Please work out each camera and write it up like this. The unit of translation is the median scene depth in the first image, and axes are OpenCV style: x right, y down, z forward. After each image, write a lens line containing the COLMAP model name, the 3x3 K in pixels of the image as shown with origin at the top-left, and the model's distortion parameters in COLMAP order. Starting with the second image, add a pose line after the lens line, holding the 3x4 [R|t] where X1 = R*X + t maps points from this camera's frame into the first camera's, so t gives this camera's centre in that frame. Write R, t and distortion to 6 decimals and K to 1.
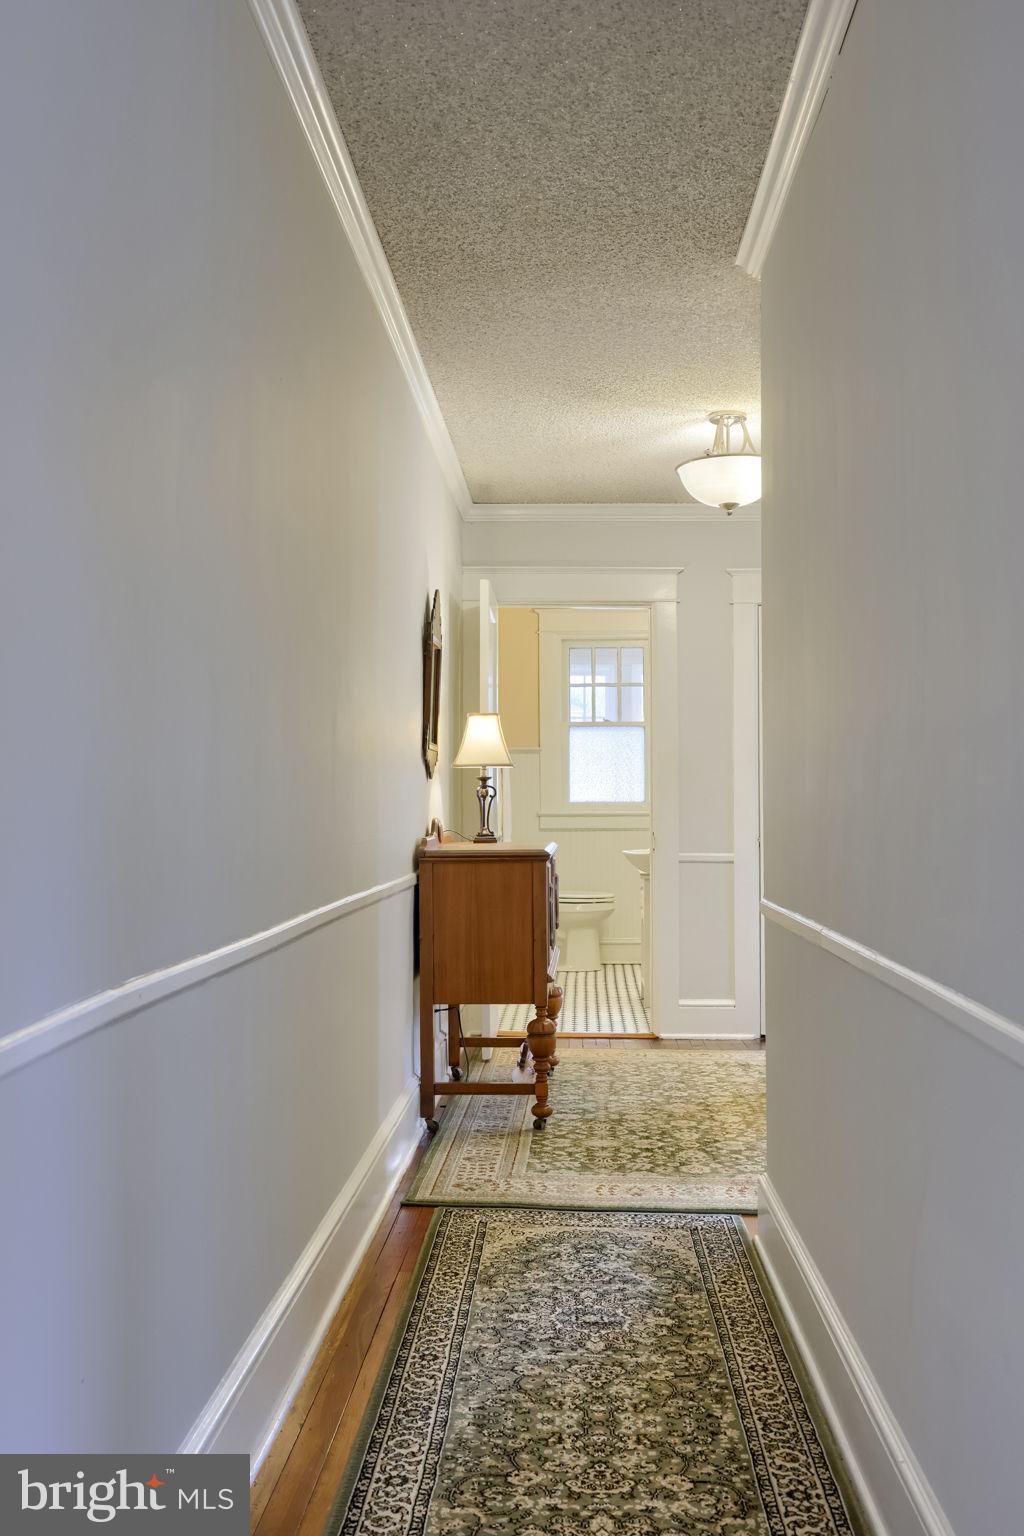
lens RADIAL K [[1490.3, 0, 512.0], [0, 1490.3, 768.0], [0, 0, 1]] dist [-0.001391, -0.006514]
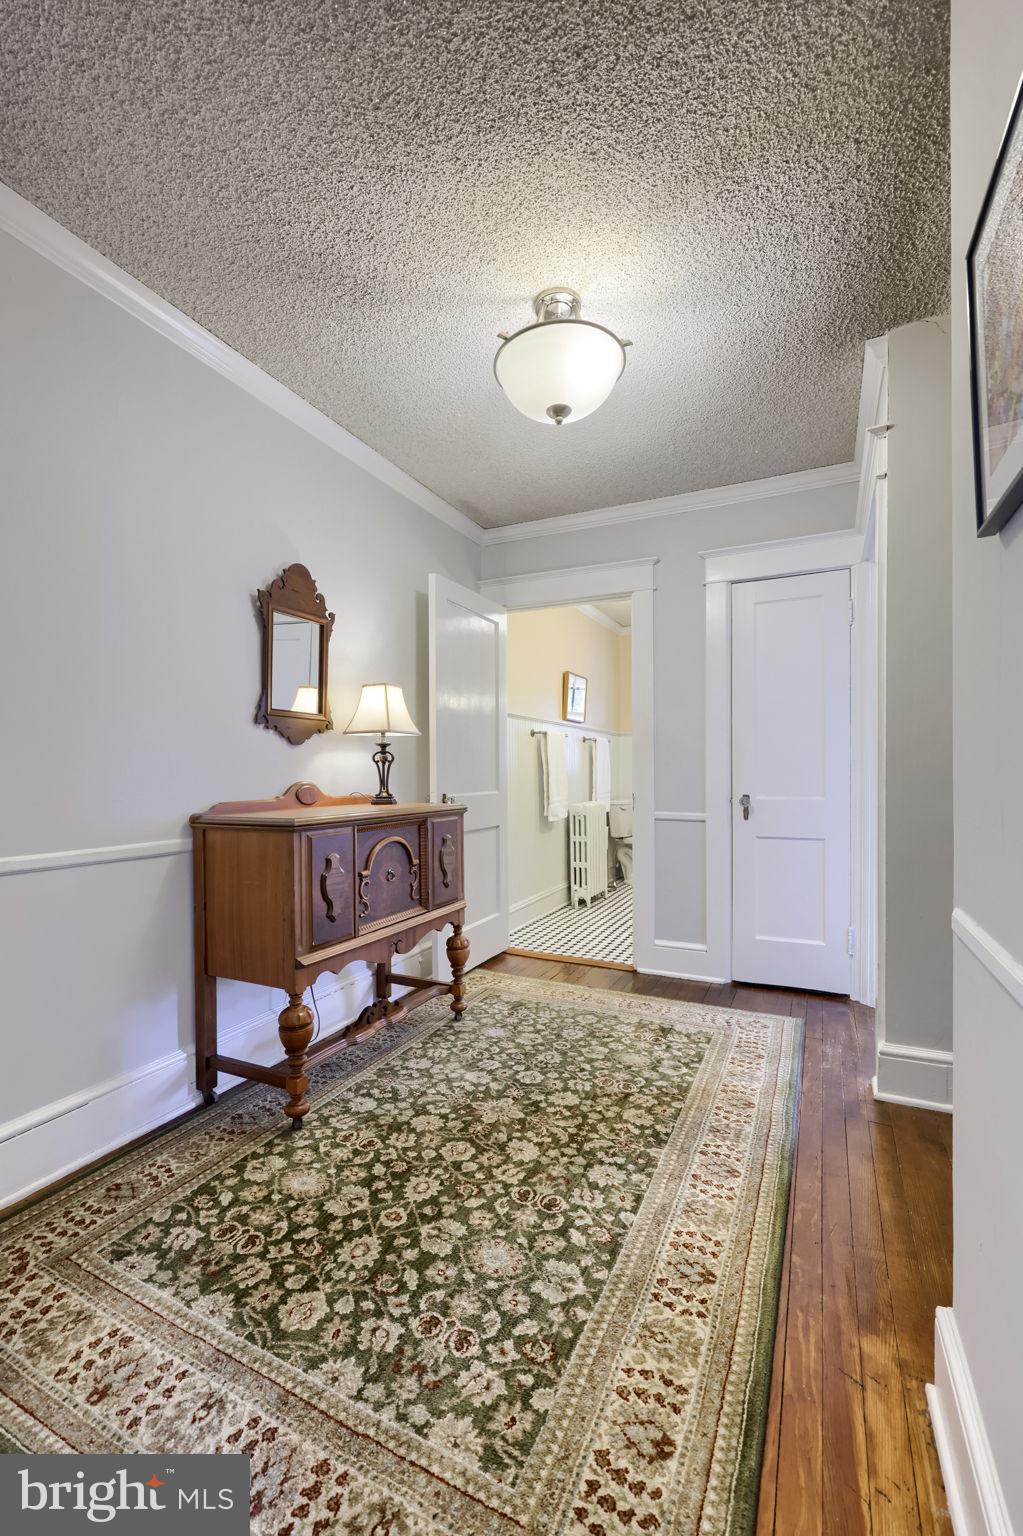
lens RADIAL K [[629.3, 0, 511.5], [0, 629.3, 768.0], [0, 0, 1]] dist [0.002587, 0.000098]
pose [[0.917713, -0.016893, -0.396886, 0.305638], [0.018447, 0.999830, 0.000099, 0.031705], [0.396816, -0.007412, 0.917868, 0.767008]]
